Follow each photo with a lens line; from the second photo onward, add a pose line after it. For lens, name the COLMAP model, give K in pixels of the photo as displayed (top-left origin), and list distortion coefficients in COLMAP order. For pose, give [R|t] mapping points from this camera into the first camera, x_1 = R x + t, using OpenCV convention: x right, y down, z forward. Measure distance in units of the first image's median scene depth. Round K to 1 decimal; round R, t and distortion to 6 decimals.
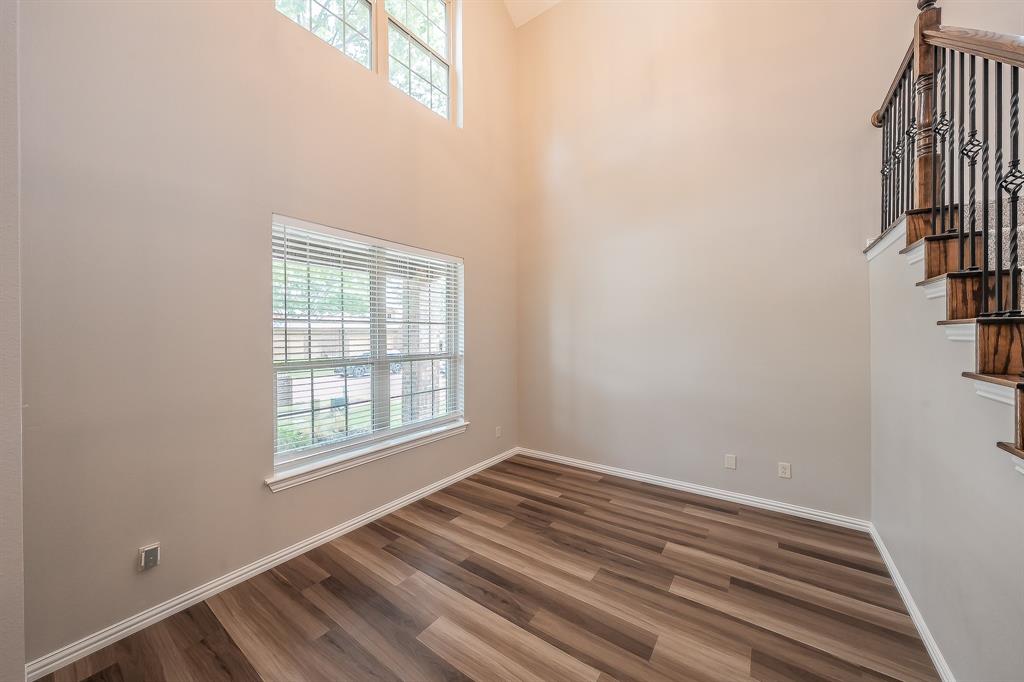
lens RADIAL K [[347.4, 0, 496.5], [0, 347.4, 336.4], [0, 0, 1]] dist [-0.006341, -0.000082]
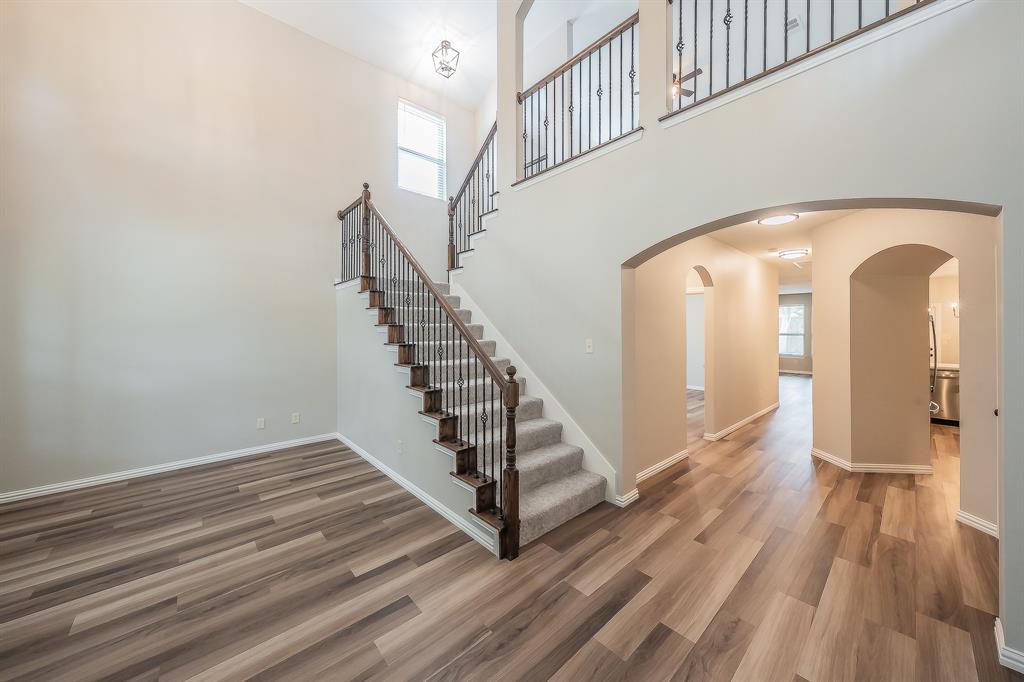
lens RADIAL K [[383.3, 0, 509.1], [0, 383.3, 332.1], [0, 0, 1]] dist [-0.001734, -0.000344]
pose [[0.199275, 0.001852, 0.979942, -0.731826], [0.000327, 0.999998, -0.001956, 0.009289], [-0.979944, 0.000711, 0.199274, -0.305471]]
